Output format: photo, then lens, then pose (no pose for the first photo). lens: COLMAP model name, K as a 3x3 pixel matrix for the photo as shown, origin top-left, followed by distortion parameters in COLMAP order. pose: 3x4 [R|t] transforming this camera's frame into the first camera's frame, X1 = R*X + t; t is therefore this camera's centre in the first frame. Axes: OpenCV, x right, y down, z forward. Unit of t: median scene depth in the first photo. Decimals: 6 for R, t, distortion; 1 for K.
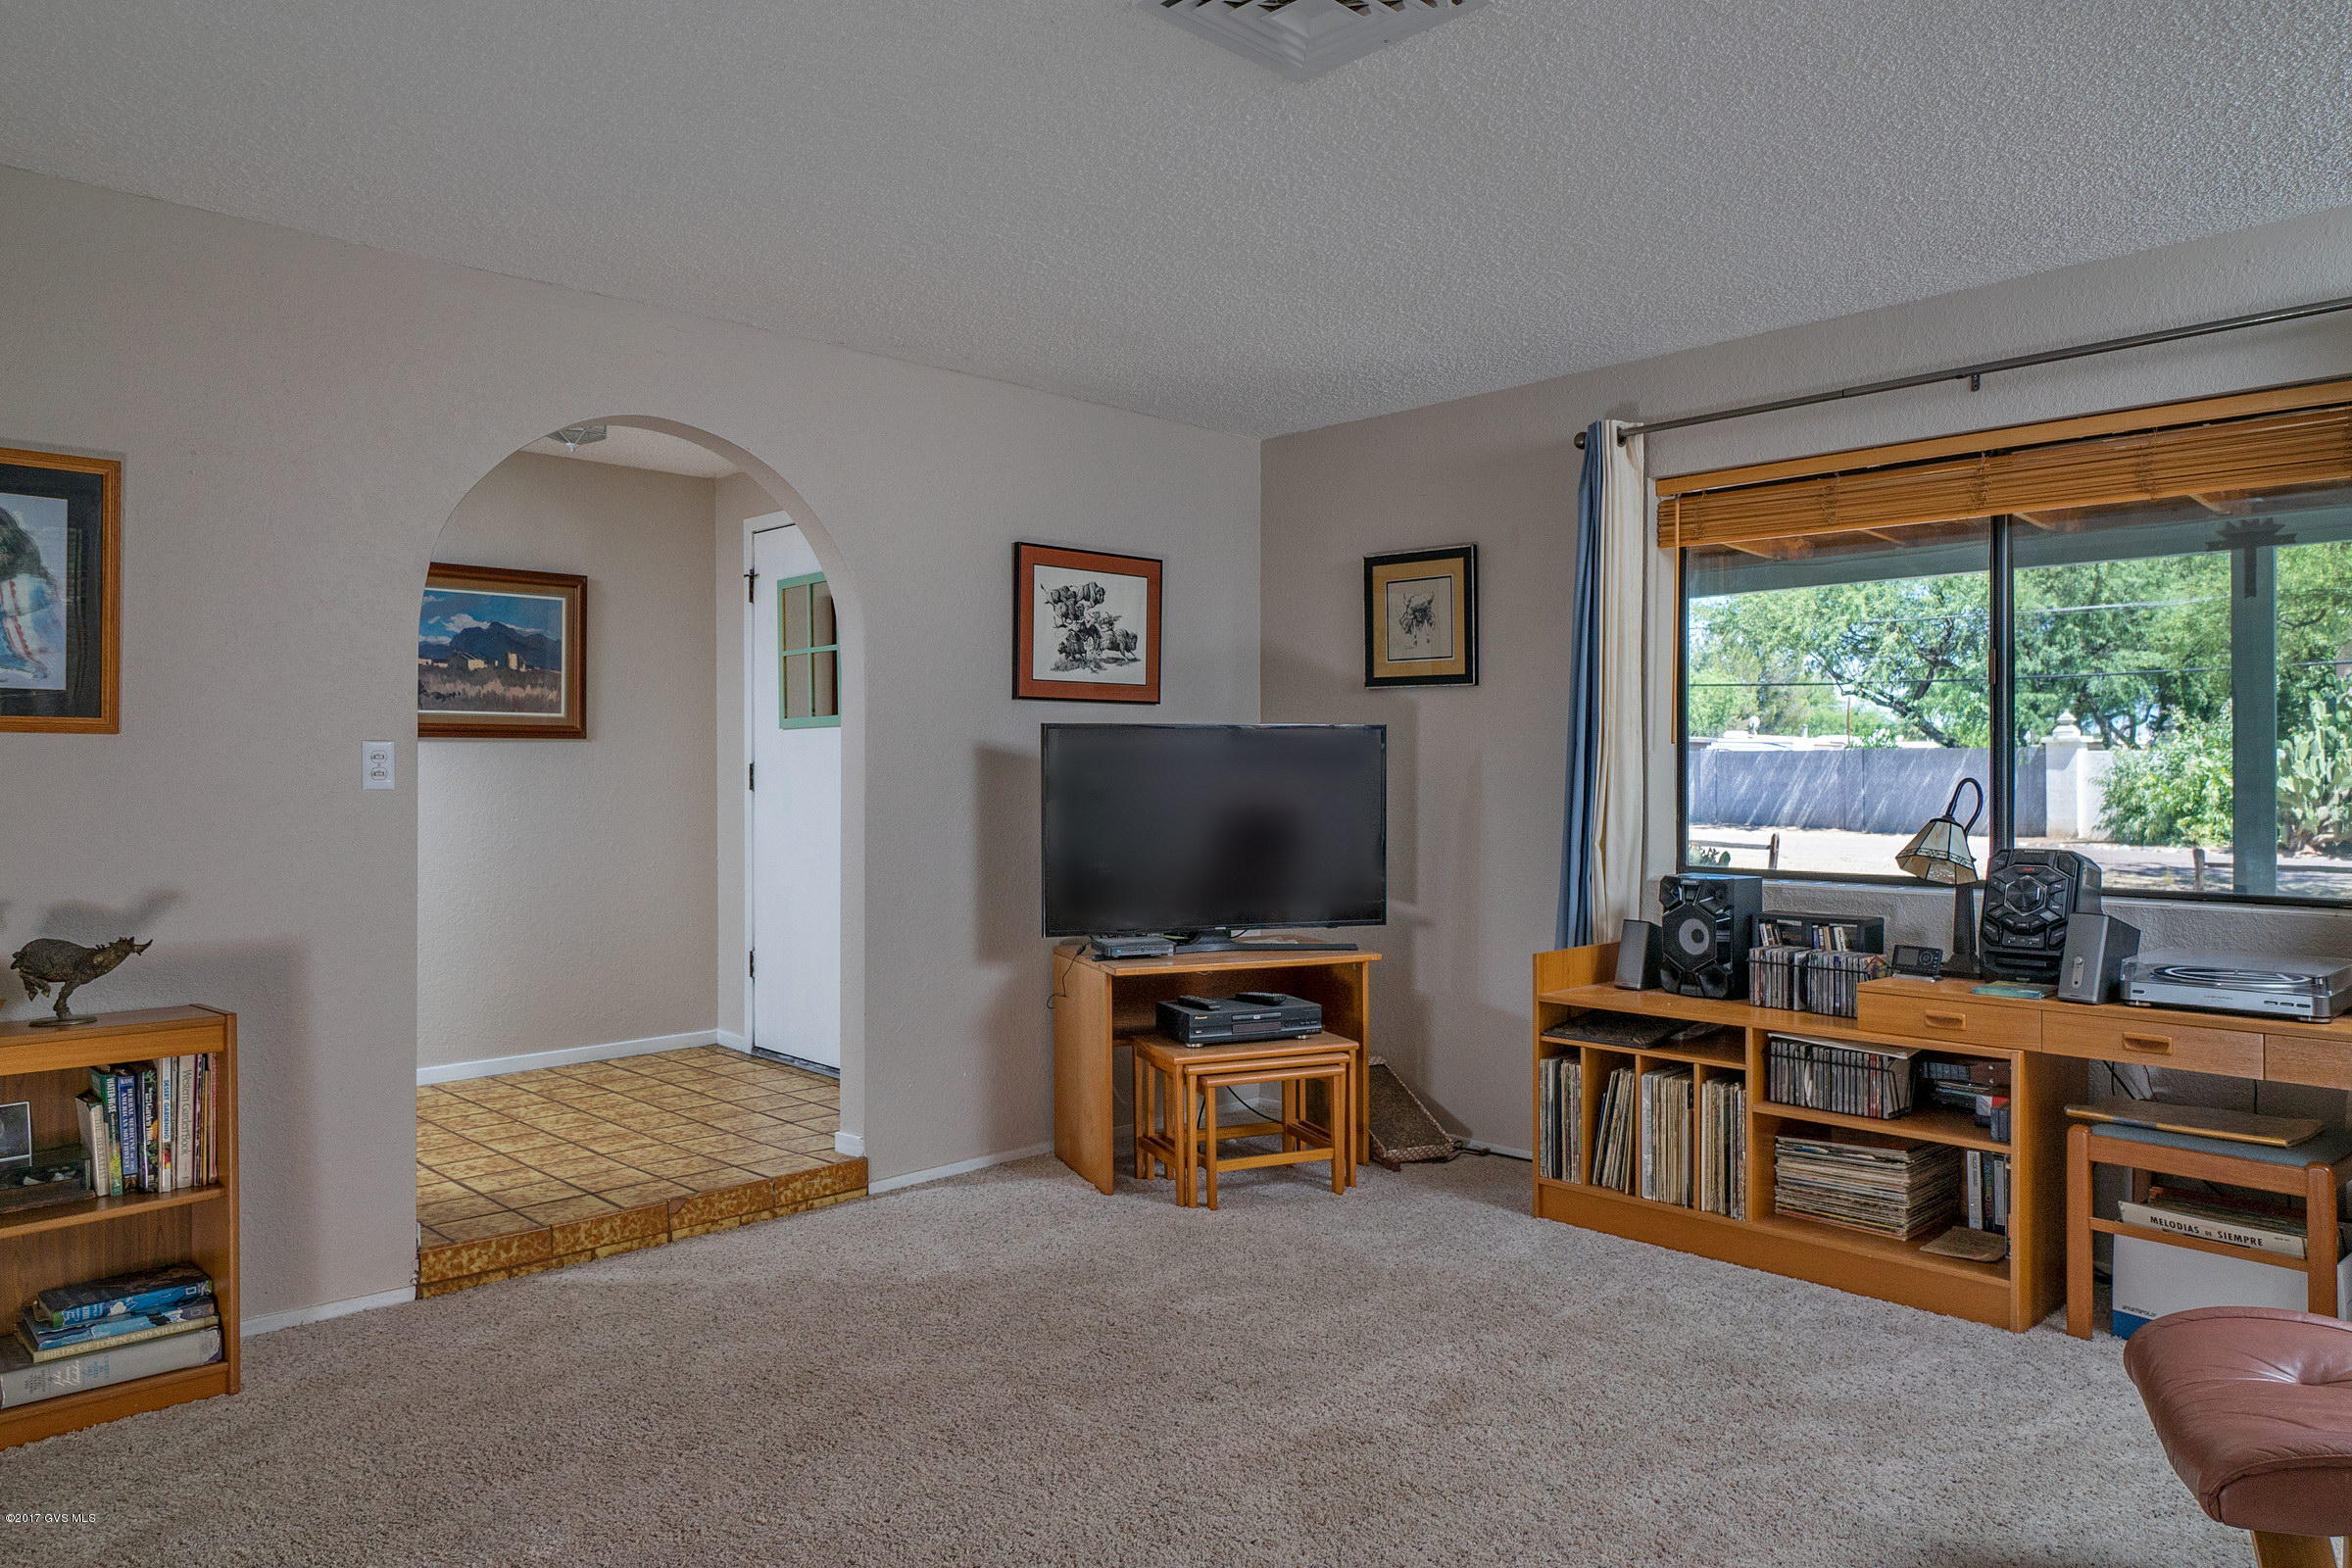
lens RADIAL K [[1561.8, 0, 1176.0], [0, 1561.8, 784.0], [0, 0, 1]] dist [-0.001085, 0.001083]
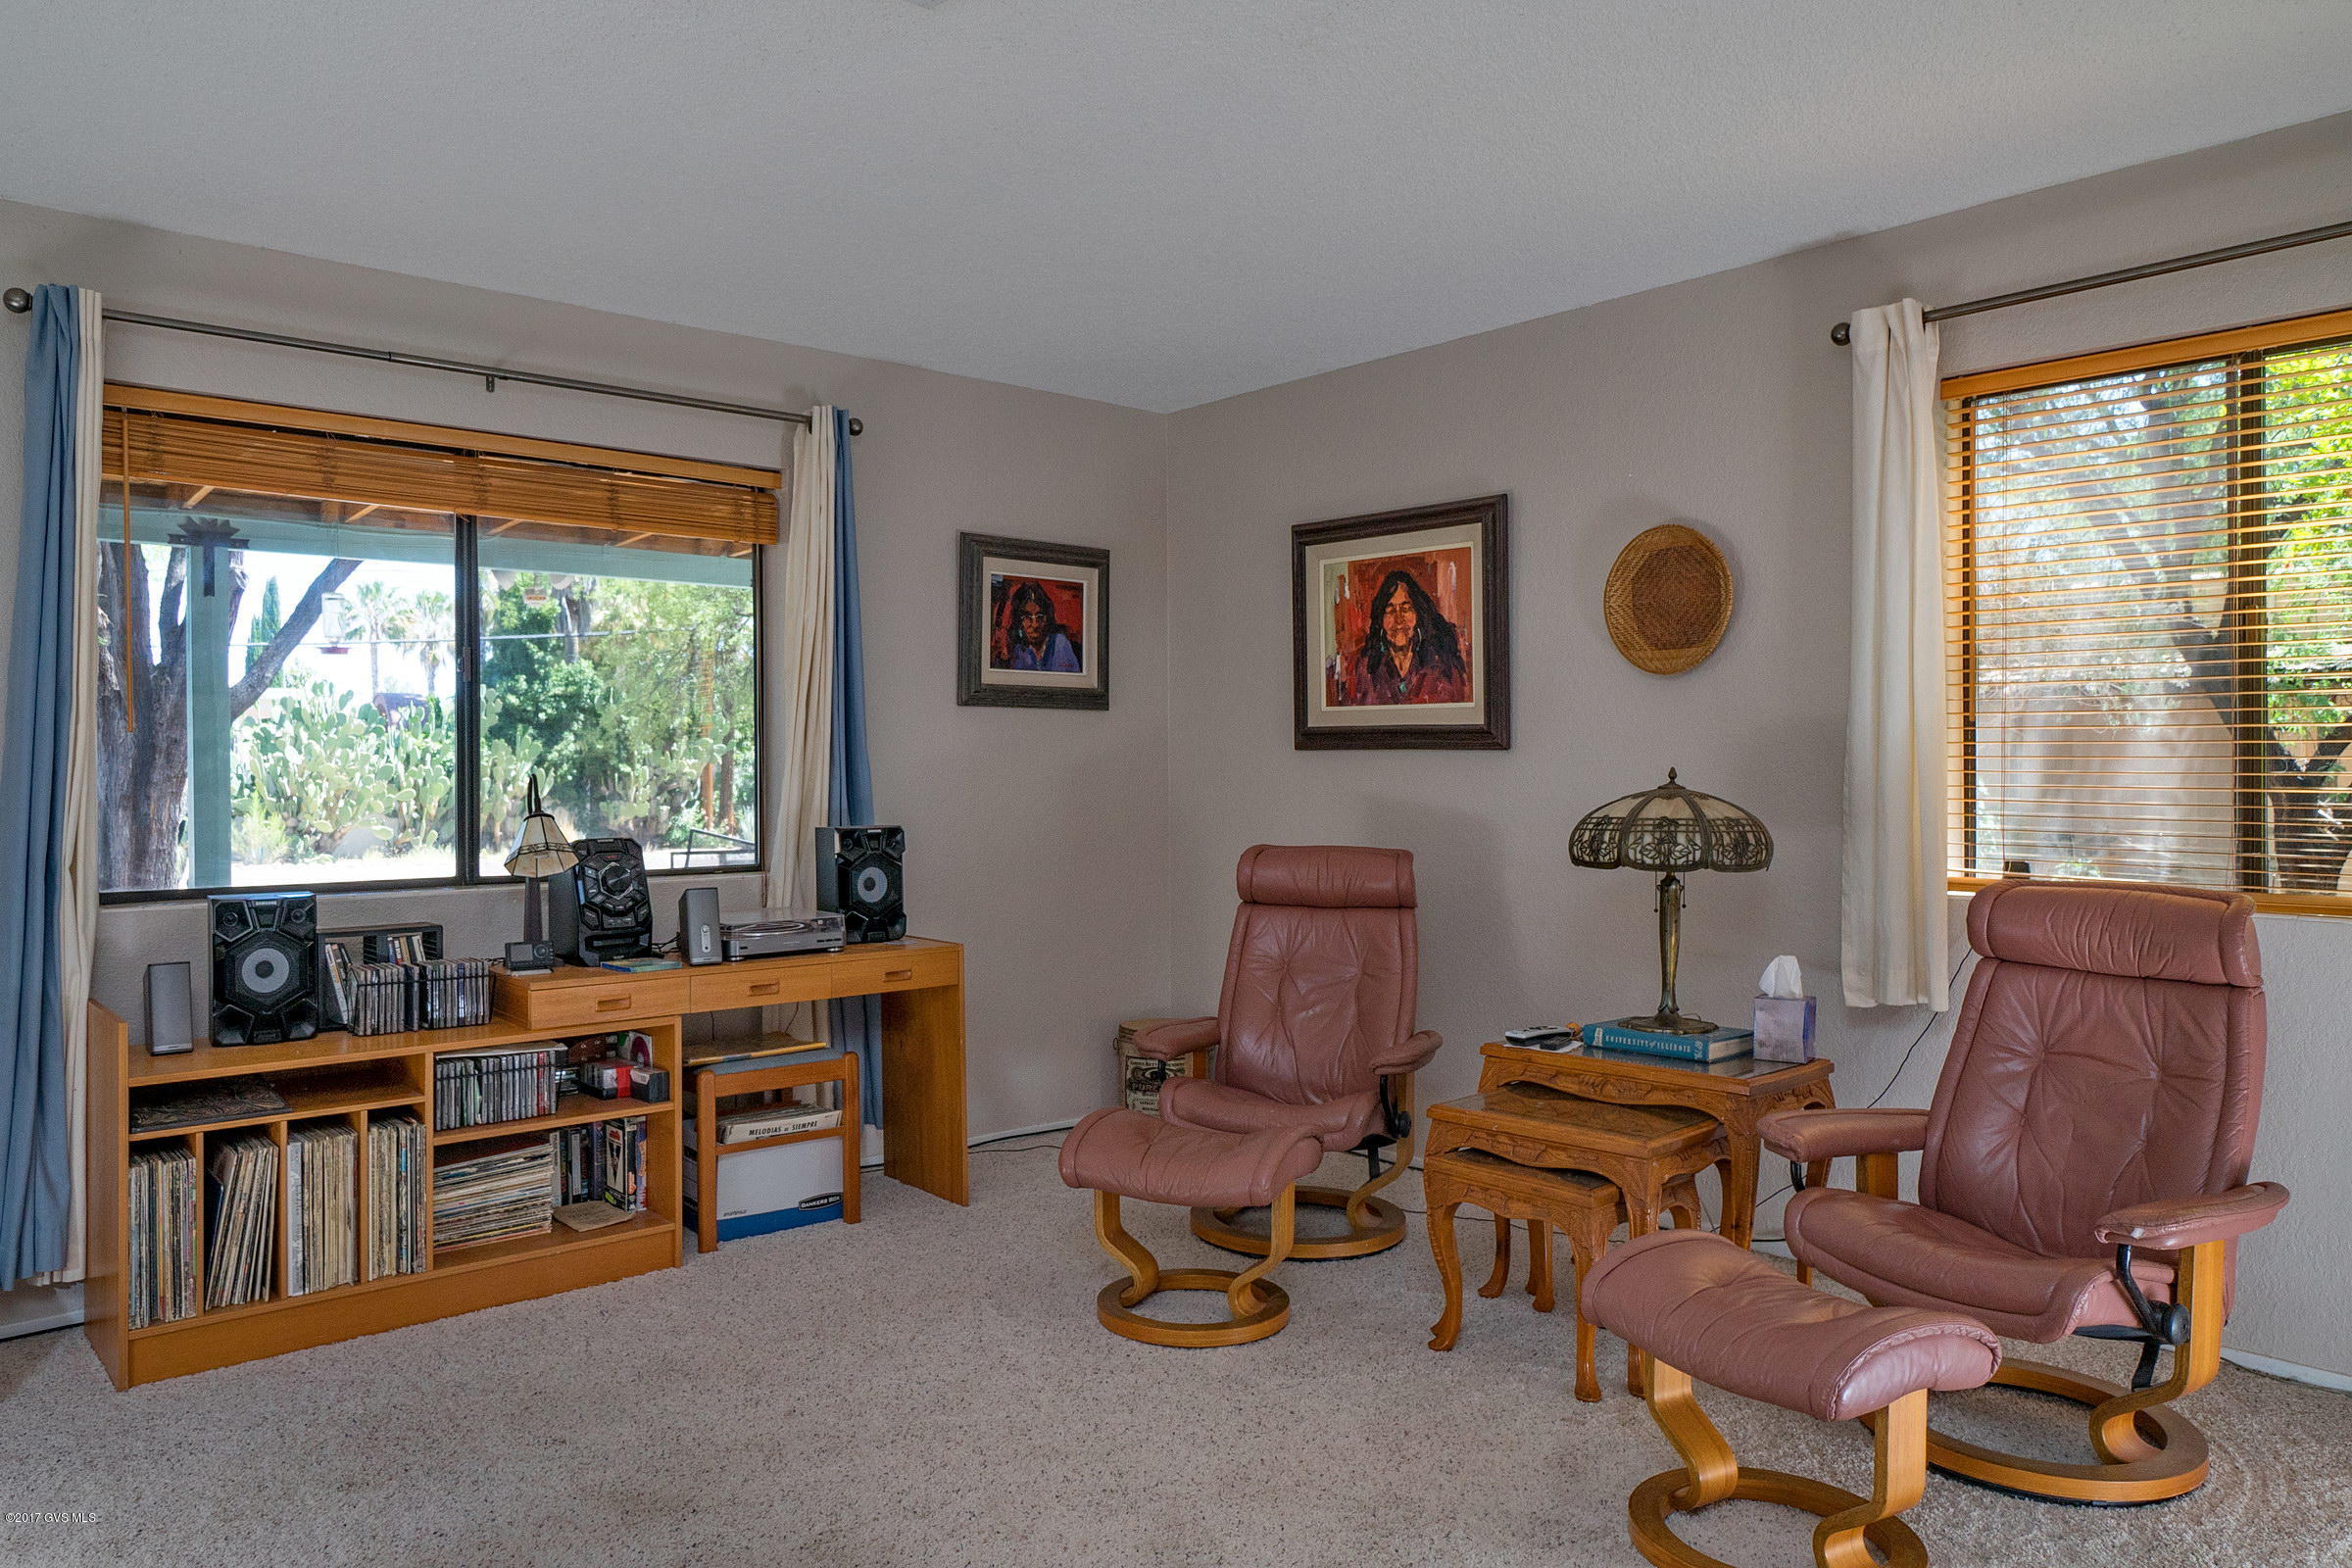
lens RADIAL K [[1561.8, 0, 1176.0], [0, 1561.8, 784.0], [0, 0, 1]] dist [-0.001085, 0.001083]
pose [[0.046657, -0.012000, 0.998839, -0.488456], [0.005062, 0.999918, 0.011776, -0.006632], [-0.998898, 0.004507, 0.046714, 0.513151]]
